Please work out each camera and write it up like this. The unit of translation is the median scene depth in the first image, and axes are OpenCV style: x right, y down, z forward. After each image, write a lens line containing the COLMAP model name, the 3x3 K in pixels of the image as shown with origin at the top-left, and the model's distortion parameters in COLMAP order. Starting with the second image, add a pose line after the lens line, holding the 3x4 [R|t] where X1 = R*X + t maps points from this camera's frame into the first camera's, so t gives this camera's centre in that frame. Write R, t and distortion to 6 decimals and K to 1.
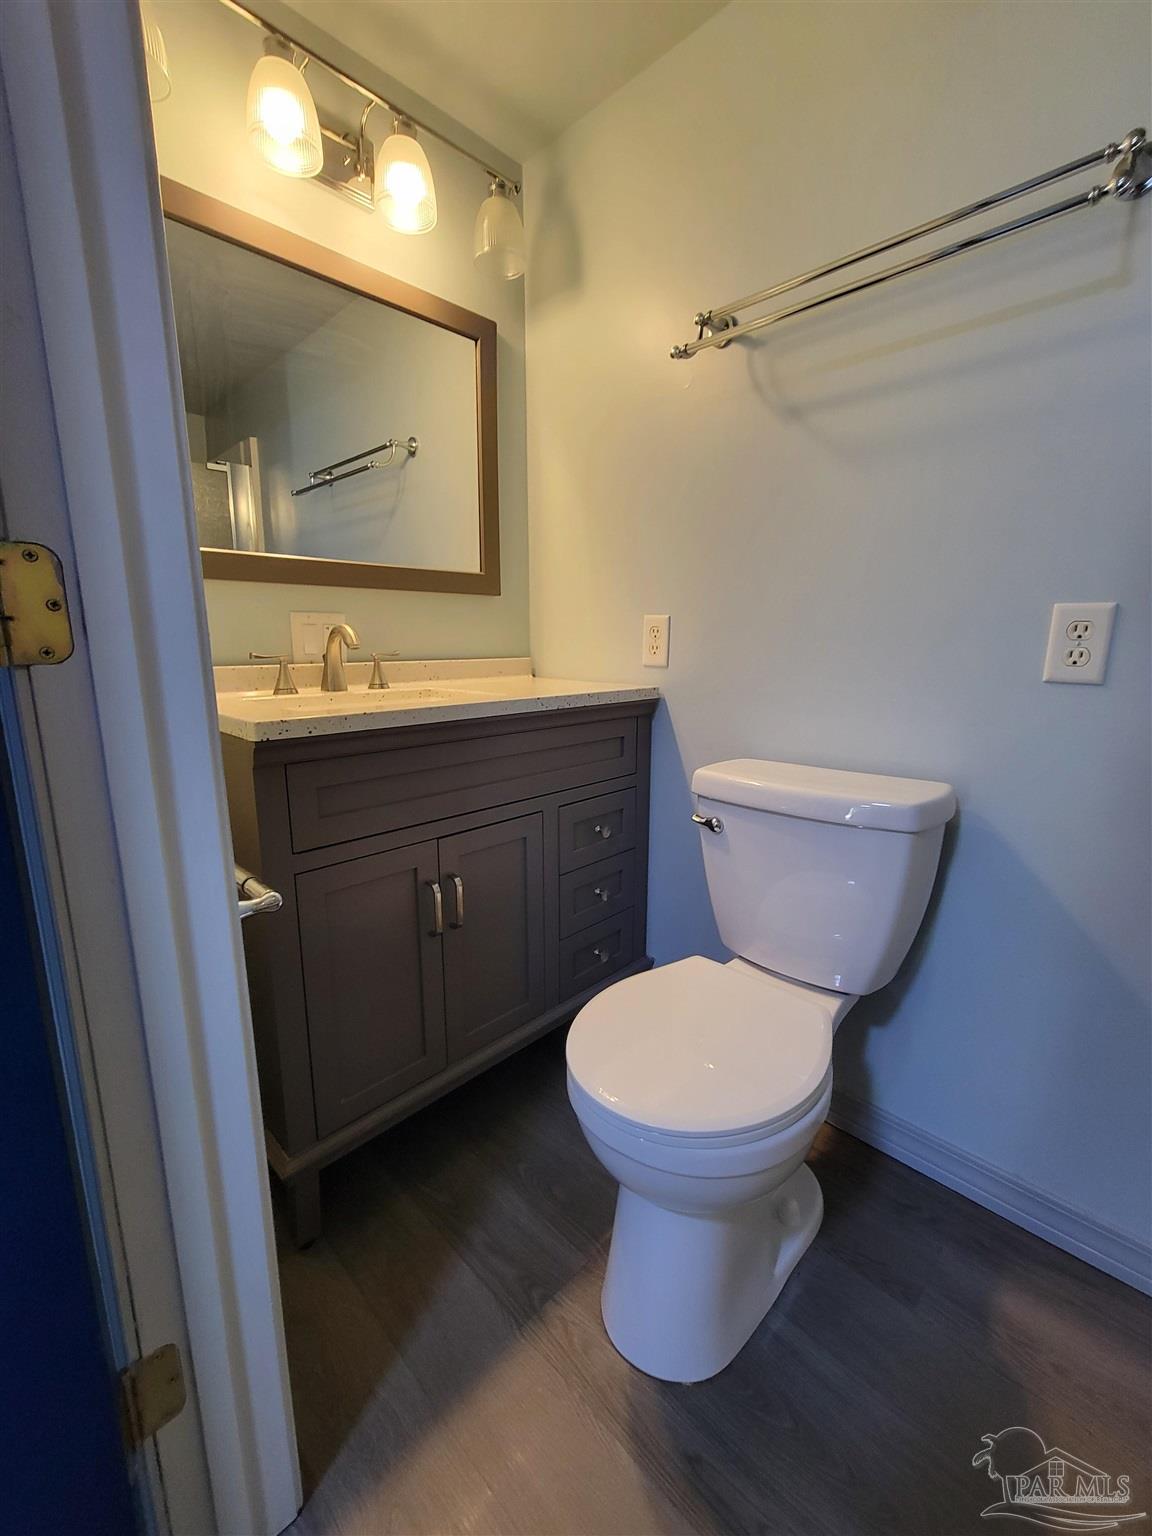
lens RADIAL K [[626.4, 0, 580.5], [0, 626.4, 773.0], [0, 0, 1]] dist [-0.007541, -0.000116]
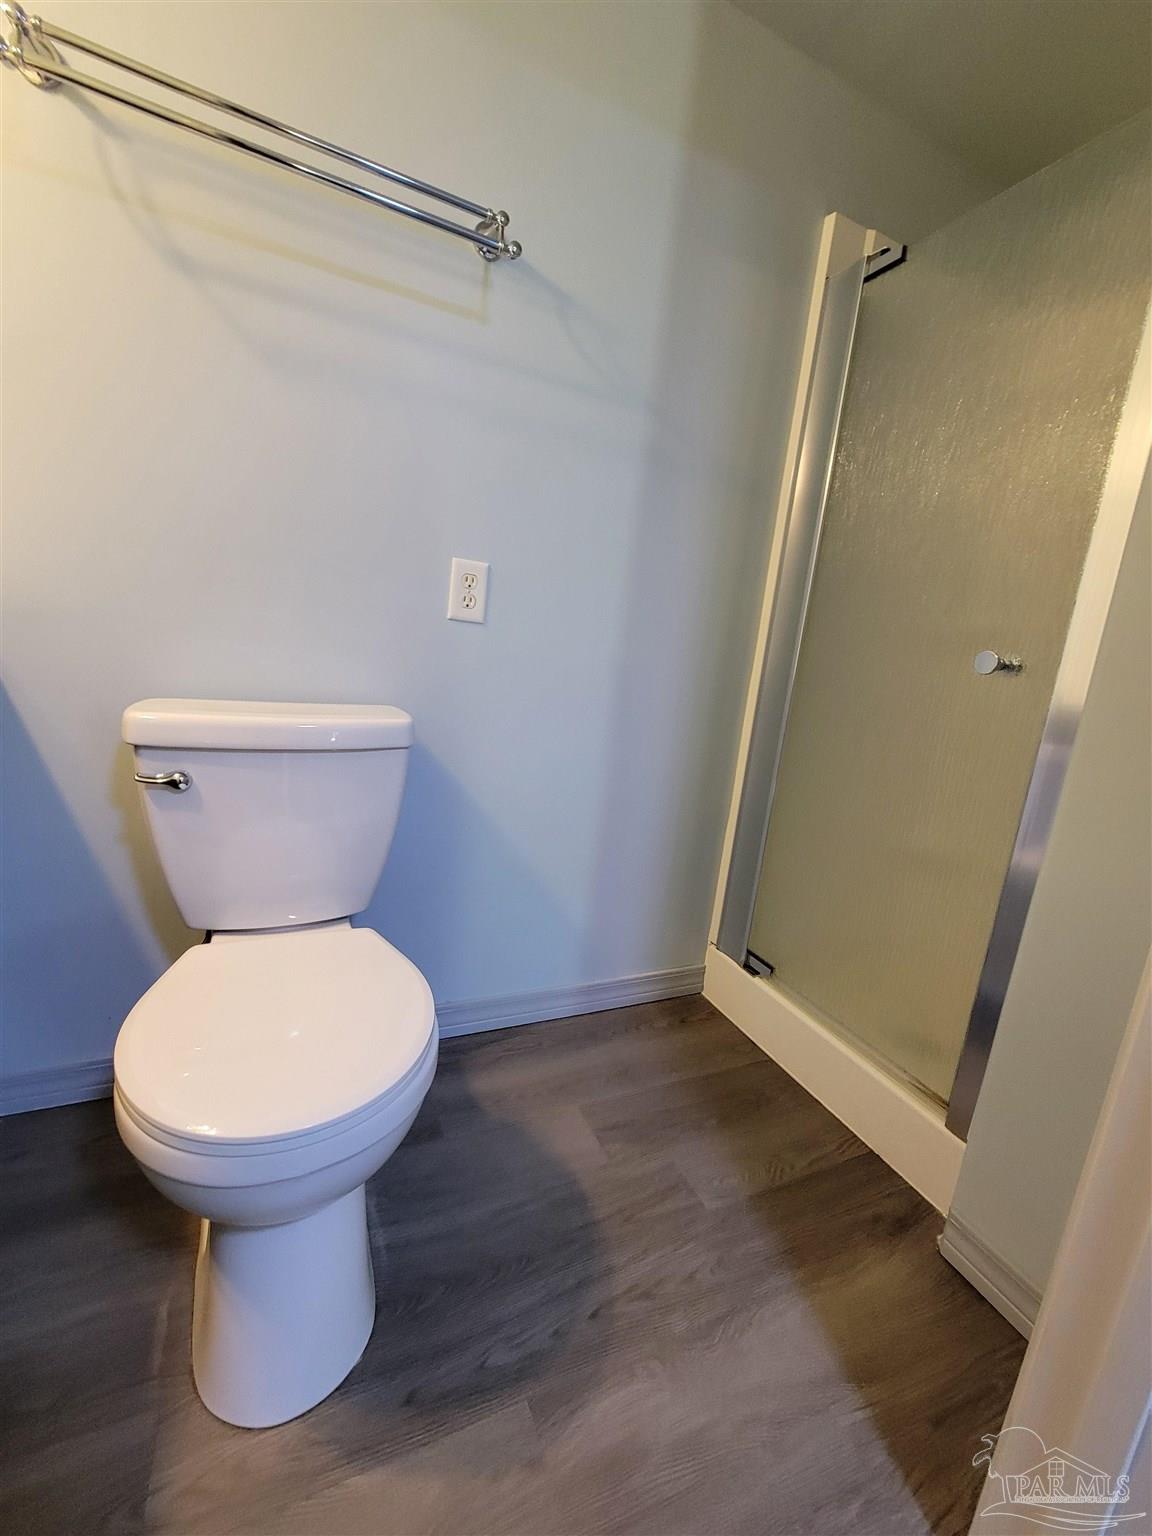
lens RADIAL K [[626.4, 0, 582.9], [0, 626.4, 760.1], [0, 0, 1]] dist [-0.007541, -0.000116]
pose [[0.340608, -0.150904, 0.928016, -0.411387], [0.073327, 0.988293, 0.133793, -0.011739], [-0.937341, 0.022478, 0.347686, 0.312964]]
